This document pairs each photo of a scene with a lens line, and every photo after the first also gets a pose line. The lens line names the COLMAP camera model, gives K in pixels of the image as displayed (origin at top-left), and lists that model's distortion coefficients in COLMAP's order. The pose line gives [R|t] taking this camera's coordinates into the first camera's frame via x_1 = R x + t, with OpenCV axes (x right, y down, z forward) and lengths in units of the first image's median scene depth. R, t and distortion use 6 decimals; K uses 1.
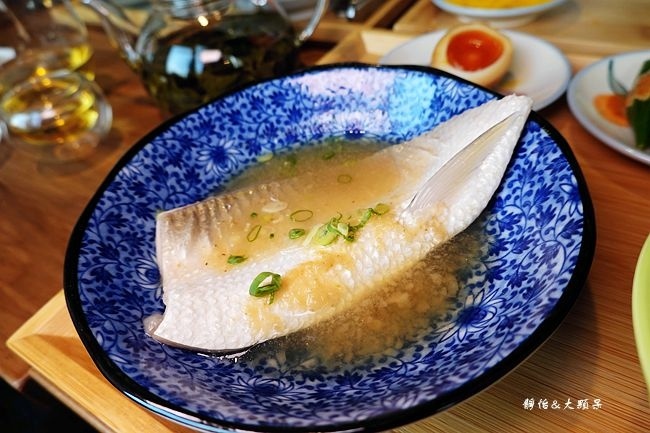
lens RADIAL K [[455.4, 0, 325.0], [0, 455.4, 216.5], [0, 0, 1]] dist [0.038485, 0.006020]
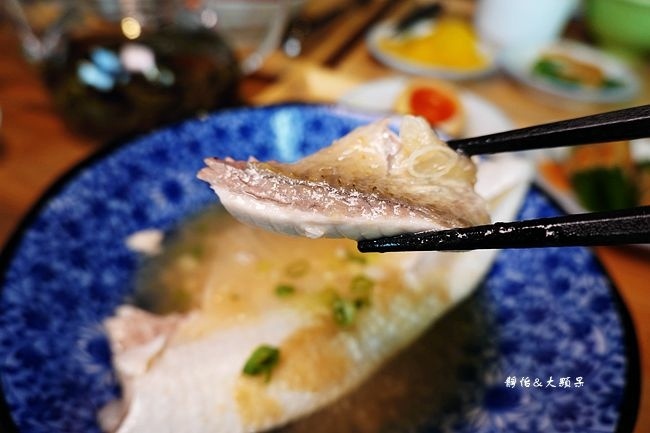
lens RADIAL K [[455.4, 0, 325.0], [0, 455.4, 216.5], [0, 0, 1]] dist [0.038485, 0.006020]
pose [[0.958573, 0.066593, 0.276953, -0.245896], [-0.044962, 0.995473, -0.083740, -0.039937], [-0.281275, 0.067818, 0.957228, 0.179219]]
